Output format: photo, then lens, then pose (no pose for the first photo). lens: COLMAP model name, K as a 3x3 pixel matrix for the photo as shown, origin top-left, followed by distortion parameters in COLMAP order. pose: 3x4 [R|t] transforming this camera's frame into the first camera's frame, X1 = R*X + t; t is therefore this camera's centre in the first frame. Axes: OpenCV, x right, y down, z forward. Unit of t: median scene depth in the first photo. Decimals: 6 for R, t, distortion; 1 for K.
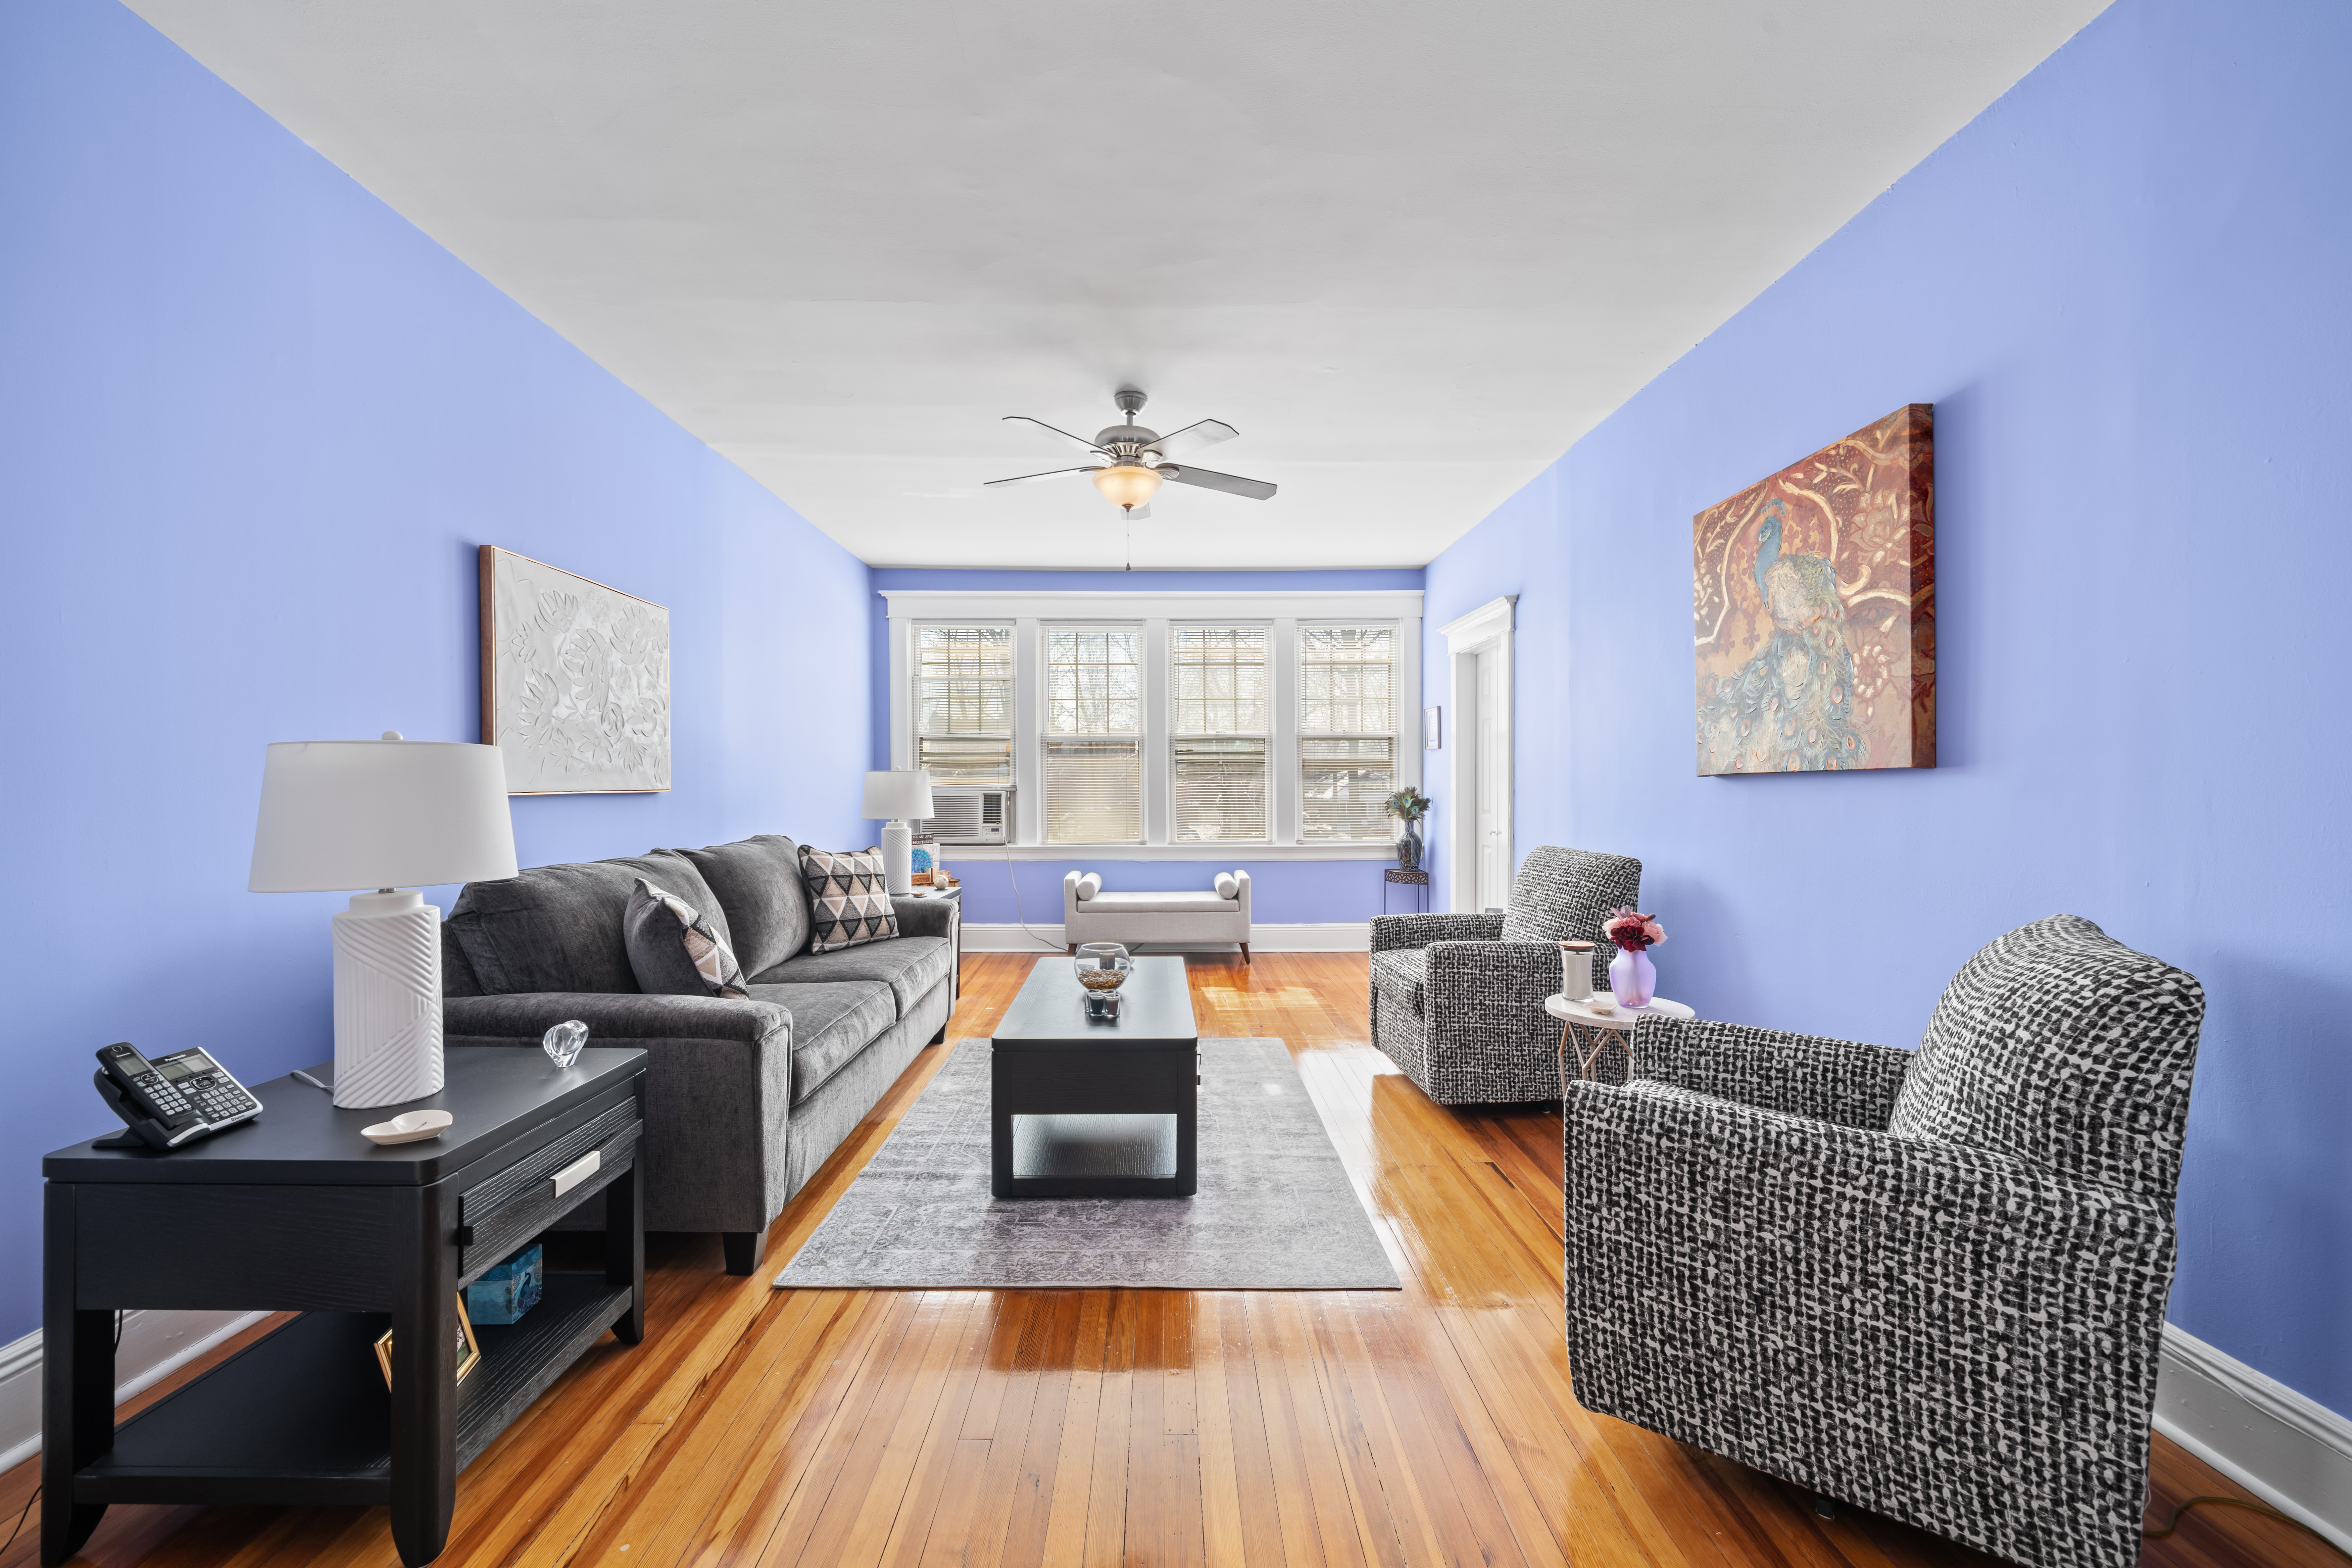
lens RADIAL K [[918.1, 0, 1170.4], [0, 918.1, 800.3], [0, 0, 1]] dist [-0.000731, -0.000013]
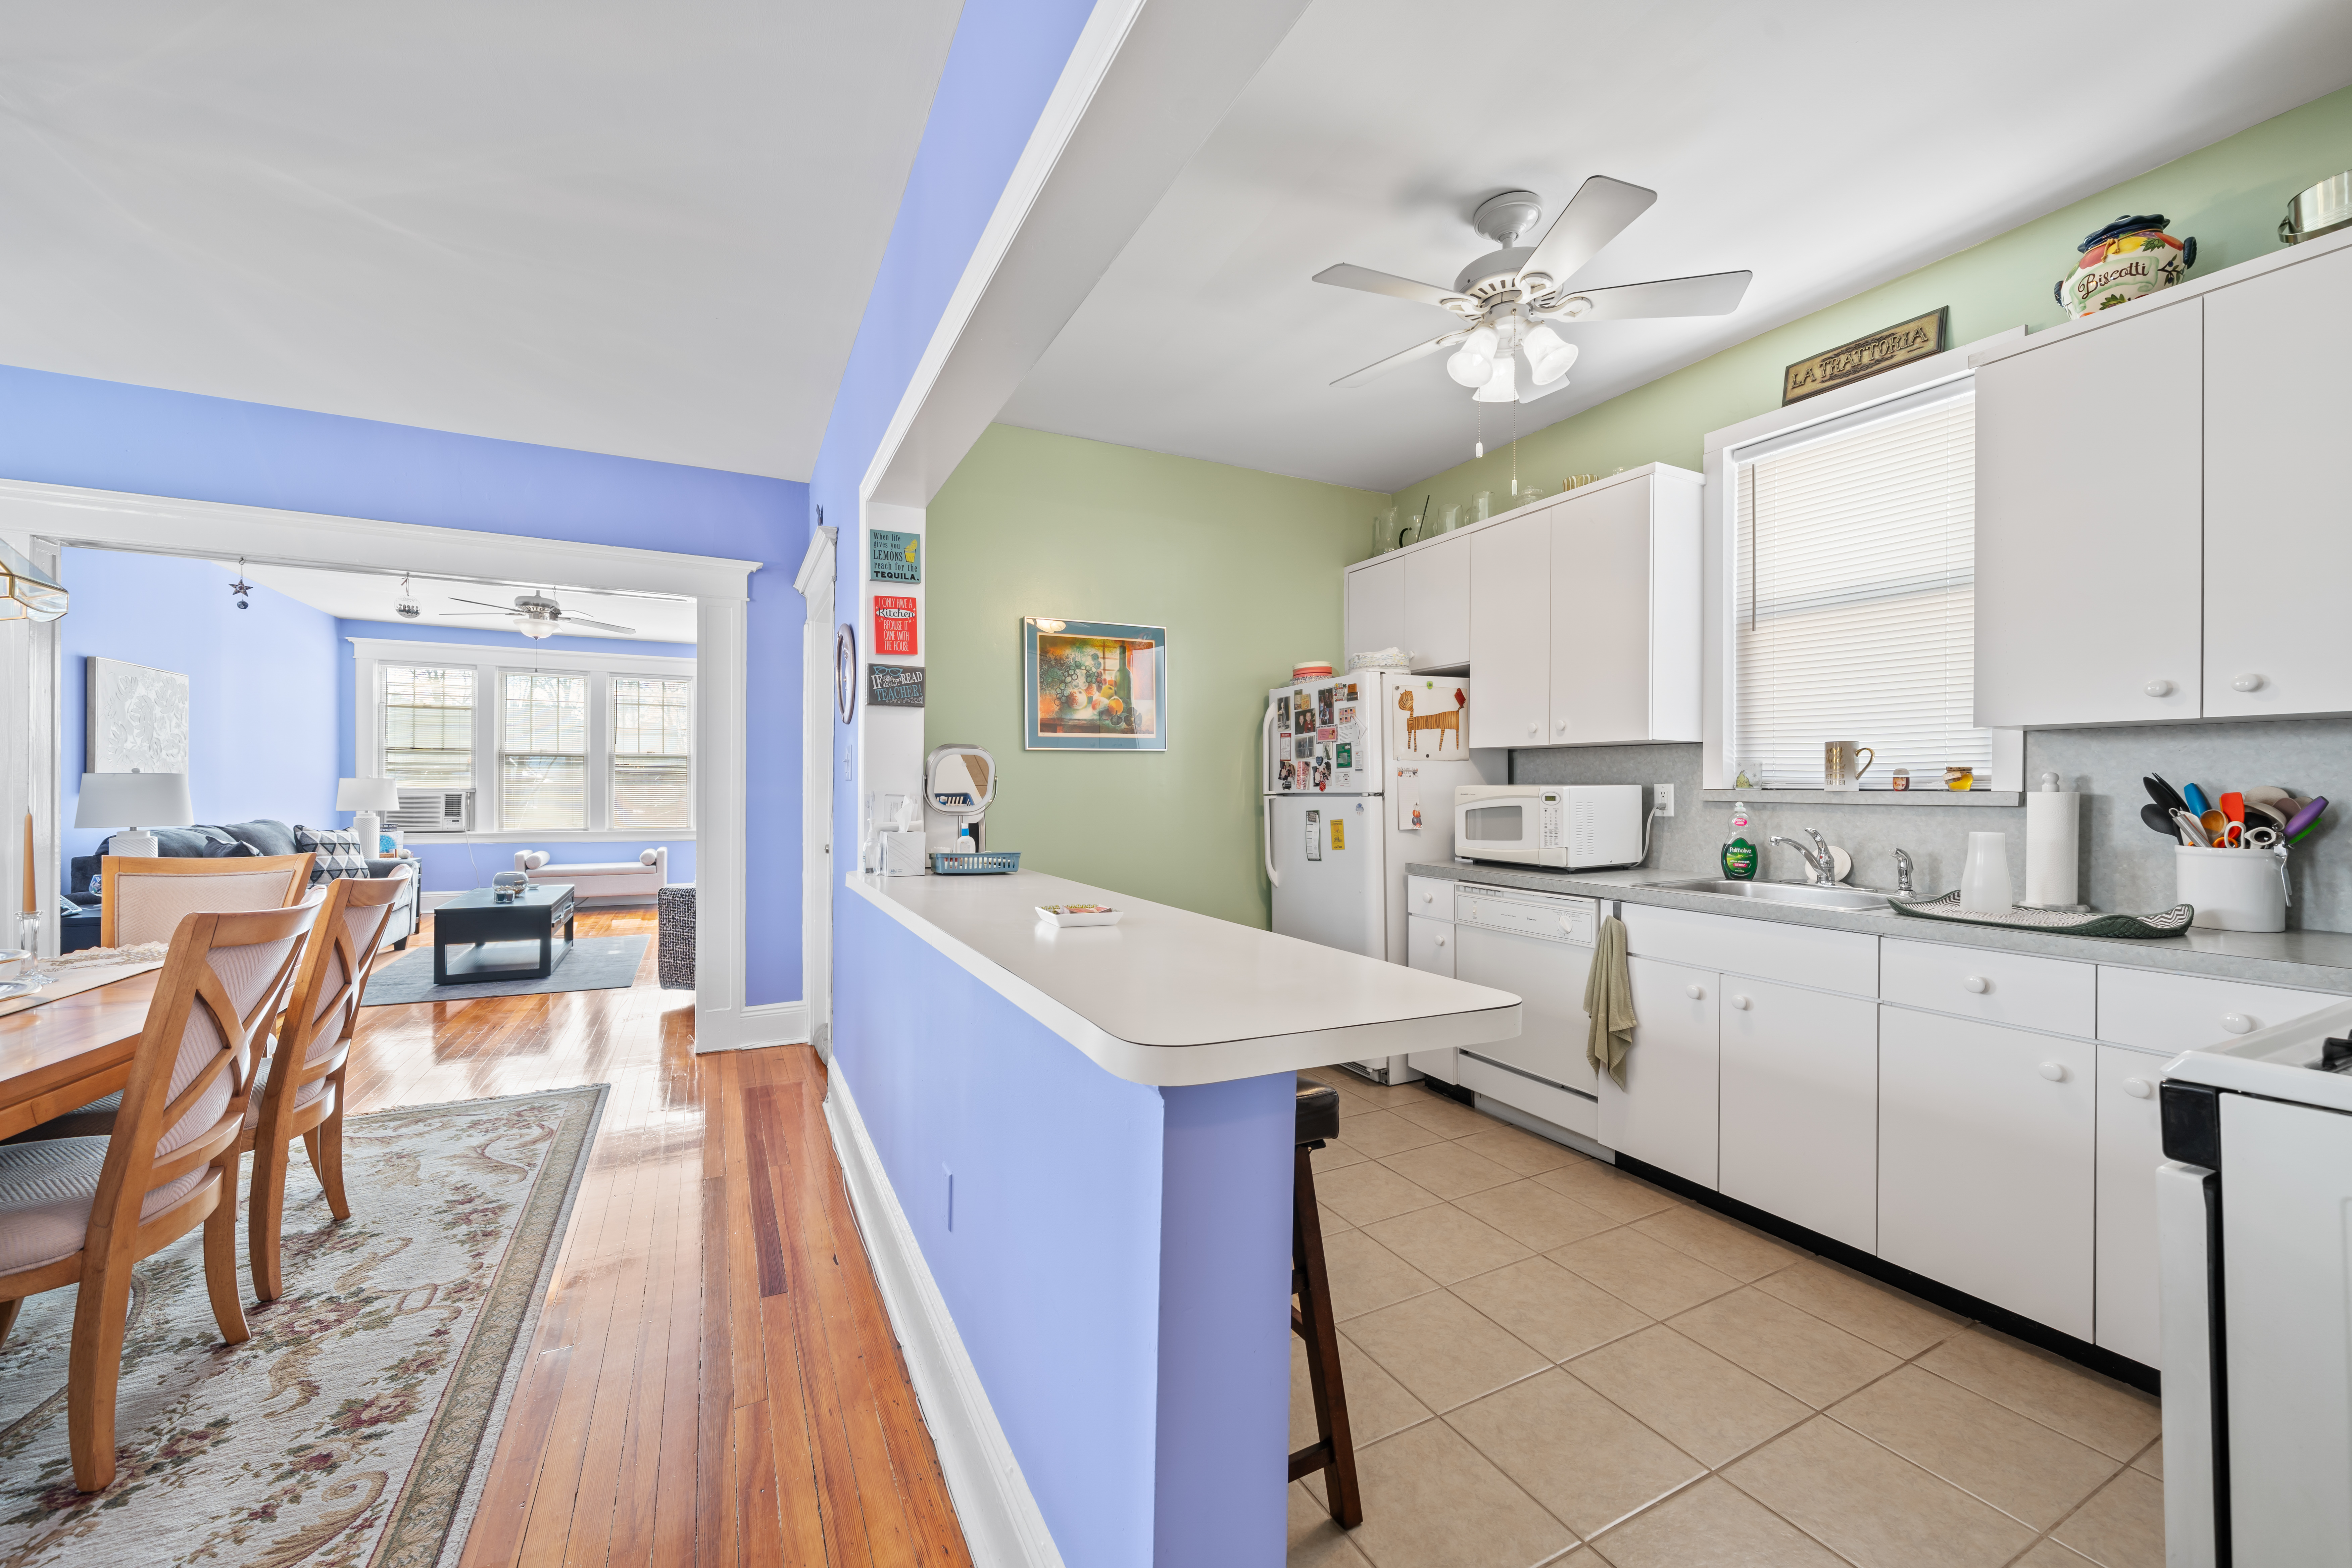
lens RADIAL K [[908.0, 0, 1167.5], [0, 908.0, 786.5], [0, 0, 1]] dist [-0.002802, 0.000011]
pose [[0.898244, 0.005204, 0.439466, 0.255606], [0.002559, 0.999851, -0.017071, 0.011302], [-0.439490, 0.016458, 0.898097, -1.027598]]
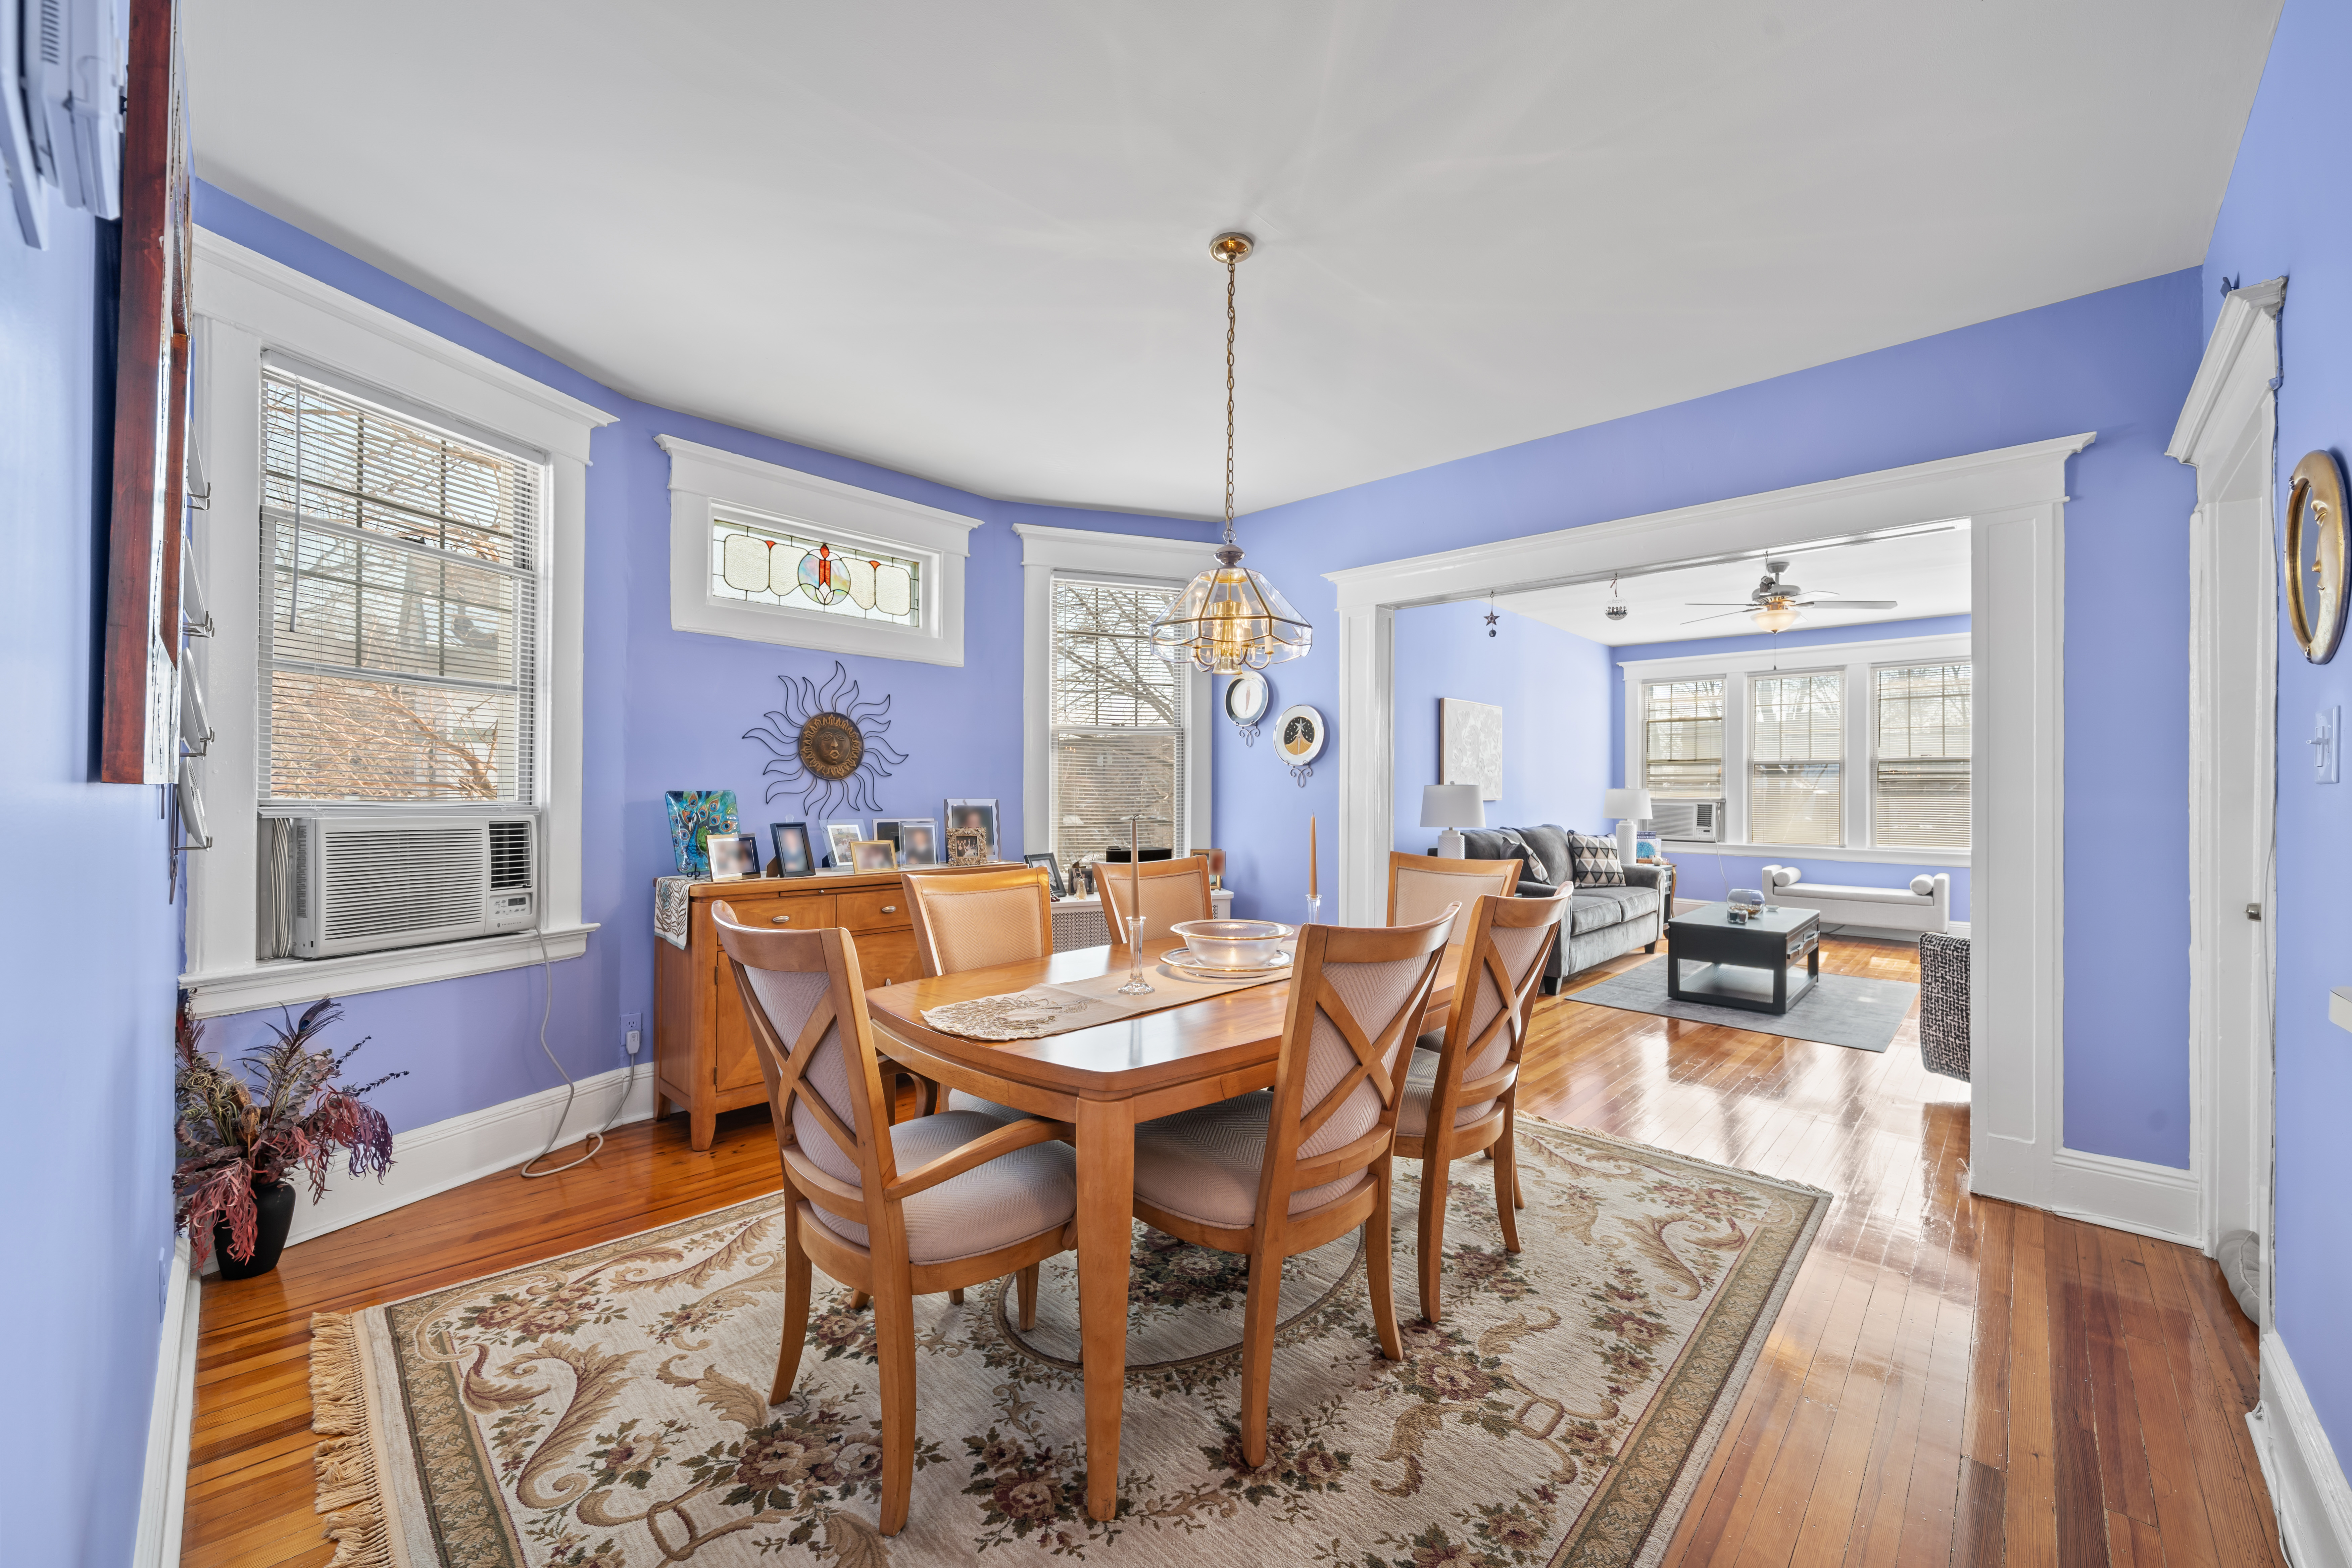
lens RADIAL K [[908.0, 0, 1167.5], [0, 908.0, 786.5], [0, 0, 1]] dist [-0.002802, 0.000011]
pose [[0.717236, 0.002673, -0.696825, 0.269470], [-0.020400, 0.999645, -0.017163, 0.008798], [0.696532, 0.026526, 0.717036, -0.811933]]
